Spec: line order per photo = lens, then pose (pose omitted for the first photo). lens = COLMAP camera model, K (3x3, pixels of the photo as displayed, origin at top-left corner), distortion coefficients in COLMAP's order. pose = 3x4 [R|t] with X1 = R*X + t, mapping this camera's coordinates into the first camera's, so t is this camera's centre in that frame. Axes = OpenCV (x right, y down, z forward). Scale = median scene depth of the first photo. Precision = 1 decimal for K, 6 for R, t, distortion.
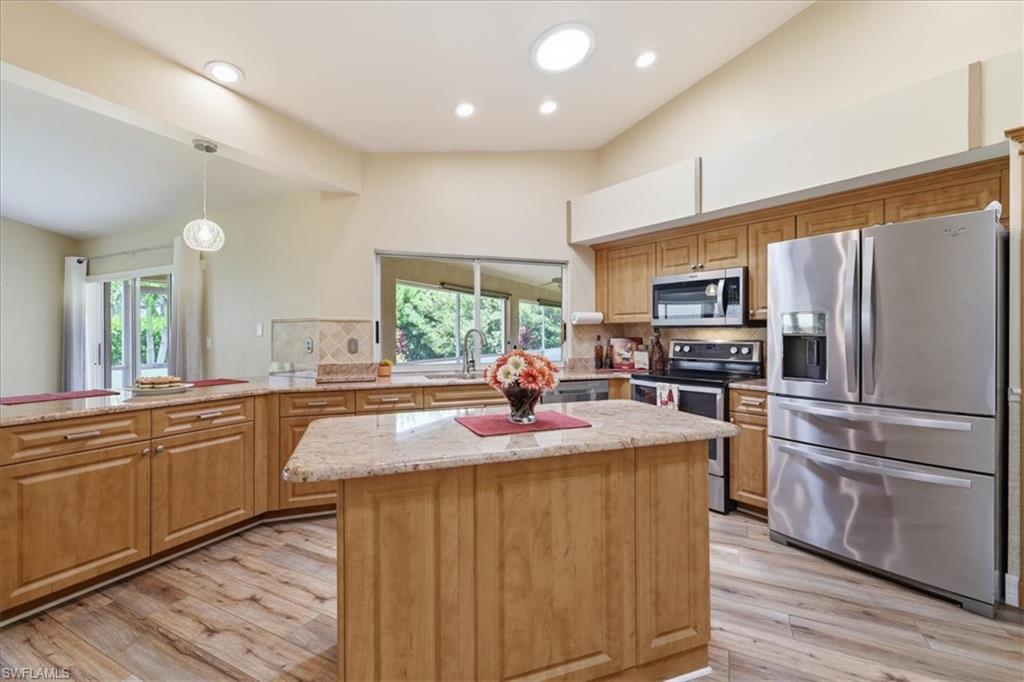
lens RADIAL K [[424.5, 0, 527.4], [0, 424.5, 342.8], [0, 0, 1]] dist [-0.017190, -0.000079]
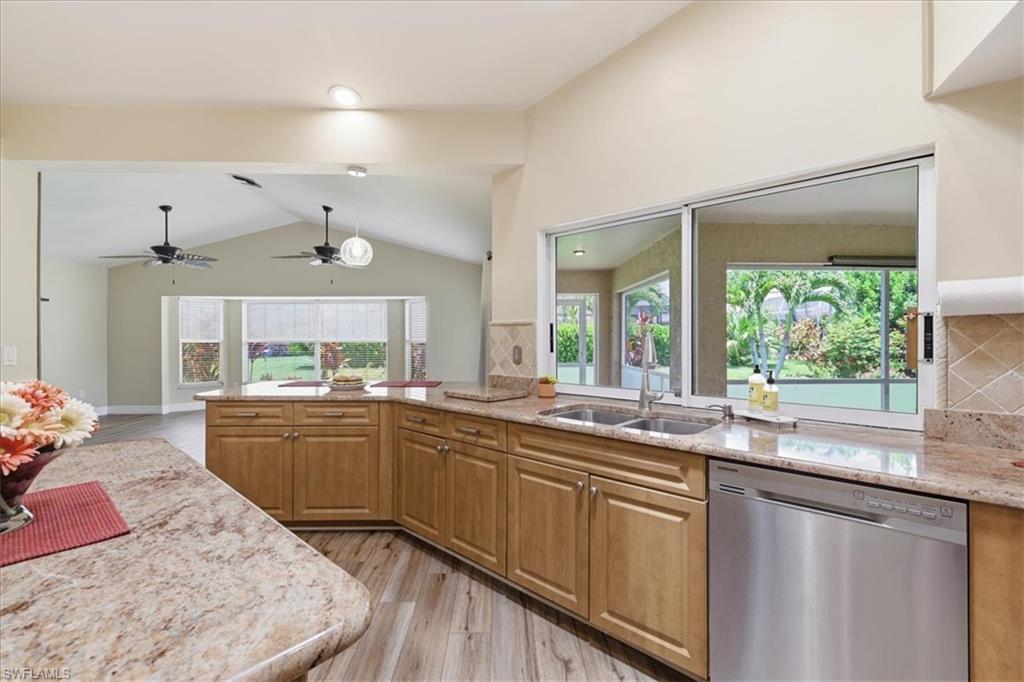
lens RADIAL K [[436.8, 0, 512.0], [0, 436.8, 341.0], [0, 0, 1]] dist [-0.001548, -0.000083]
pose [[0.450245, 0.009369, -0.892856, 0.364402], [-0.019070, 0.999818, 0.000875, -0.022275], [0.892702, 0.016633, 0.450341, 0.680506]]
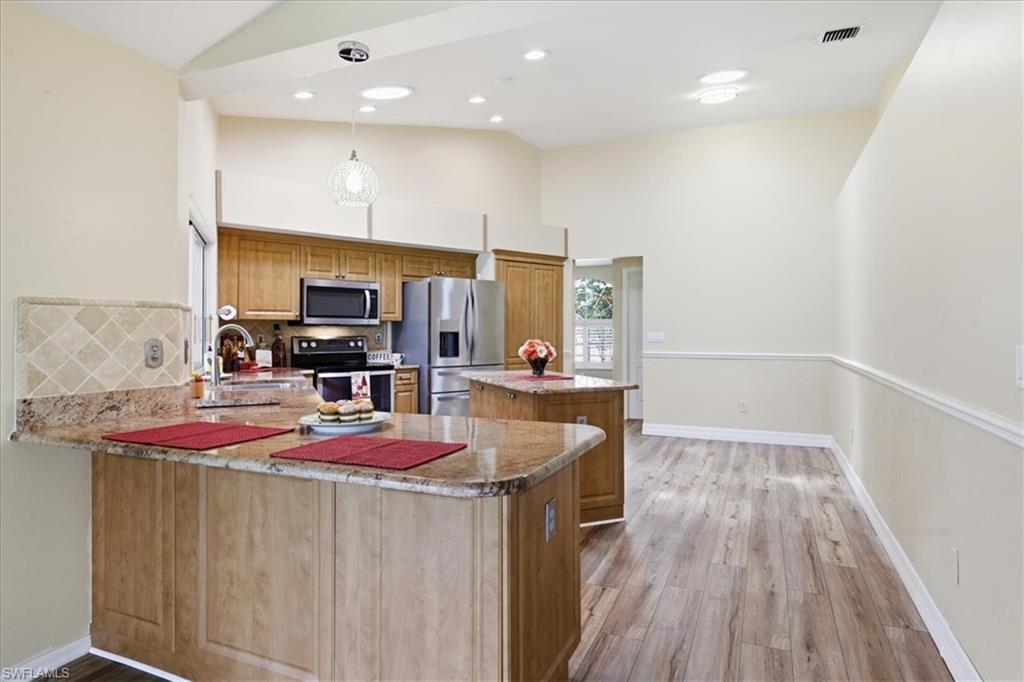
lens RADIAL K [[586.8, 0, 513.4], [0, 586.8, 329.9], [0, 0, 1]] dist [-0.001568, -0.000102]
pose [[-0.033467, 0.002119, 0.999438, -1.394270], [0.021607, 0.999766, -0.001396, -0.013021], [-0.999206, 0.021549, -0.033505, 0.610745]]
